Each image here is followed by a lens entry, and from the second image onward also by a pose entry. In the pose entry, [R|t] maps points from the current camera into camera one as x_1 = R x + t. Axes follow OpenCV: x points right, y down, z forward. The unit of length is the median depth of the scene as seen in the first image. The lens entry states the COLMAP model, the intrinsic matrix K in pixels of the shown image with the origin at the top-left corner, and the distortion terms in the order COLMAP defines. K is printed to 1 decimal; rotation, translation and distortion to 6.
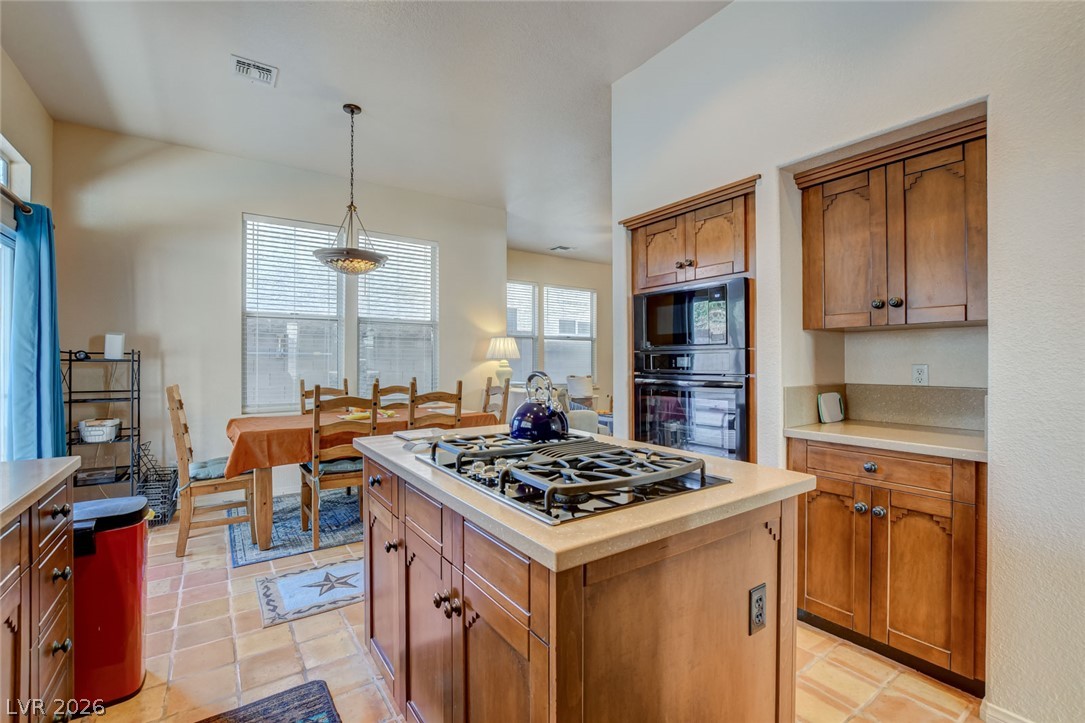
lens RADIAL K [[480.6, 0, 541.2], [0, 480.6, 359.6], [0, 0, 1]] dist [-0.032305, 0.005870]
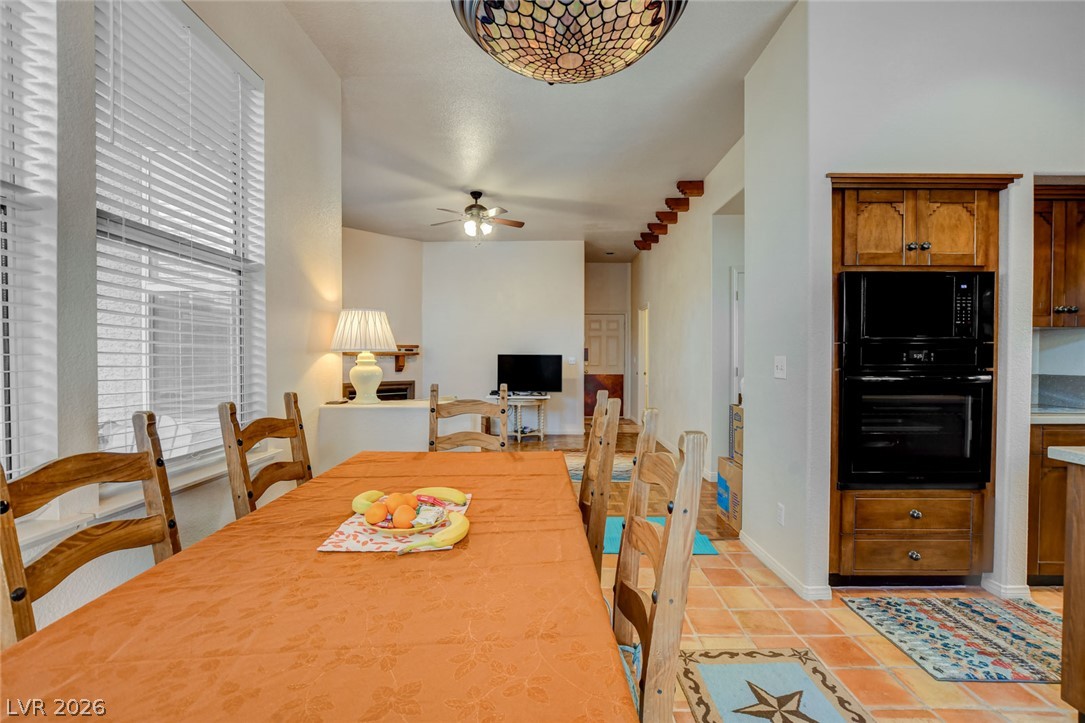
lens RADIAL K [[480.6, 0, 543.0], [0, 480.6, 359.5], [0, 0, 1]] dist [-0.032305, 0.005870]
pose [[0.584544, -0.002849, 0.811357, -0.642914], [-0.004348, 0.999968, 0.006644, 0.006856], [-0.811351, -0.007411, 0.584513, 0.821995]]
